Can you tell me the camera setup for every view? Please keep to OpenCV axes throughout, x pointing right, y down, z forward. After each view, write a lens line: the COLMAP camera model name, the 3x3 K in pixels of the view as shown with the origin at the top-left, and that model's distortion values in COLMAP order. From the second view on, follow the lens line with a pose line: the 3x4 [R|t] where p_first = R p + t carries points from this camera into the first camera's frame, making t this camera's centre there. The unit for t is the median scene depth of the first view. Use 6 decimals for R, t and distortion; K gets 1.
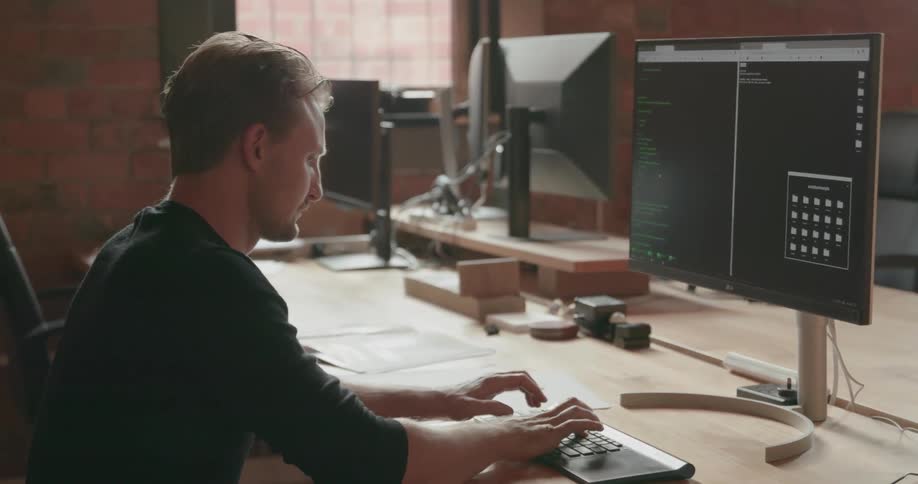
lens RADIAL K [[1493.1, 0, 458.4], [0, 1493.1, 243.1], [0, 0, 1]] dist [0.001059, -0.014908]
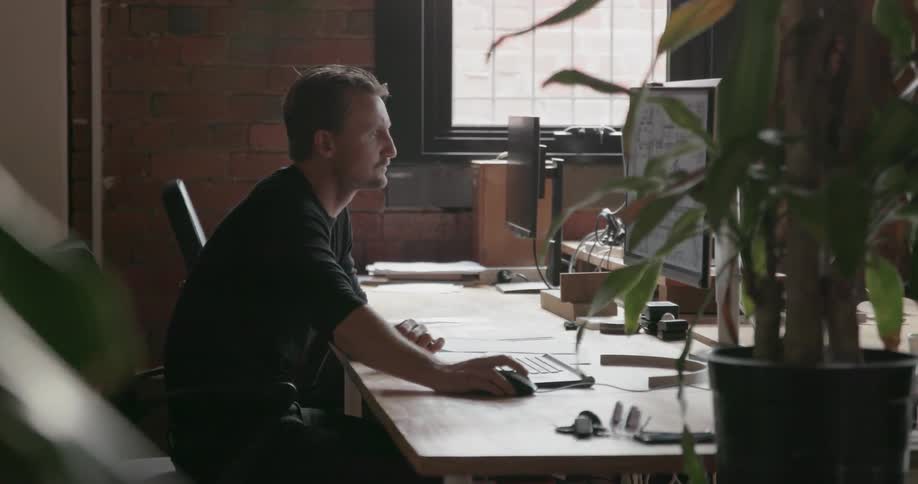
lens RADIAL K [[1955.1, 0, 461.4], [0, 1955.1, 255.7], [0, 0, 1]] dist [0.037182, 0.245767]
pose [[0.972878, 0.026497, -0.229798, 0.288222], [-0.035963, 0.998664, -0.037100, 0.061931], [0.228508, 0.044358, 0.972531, -0.531185]]
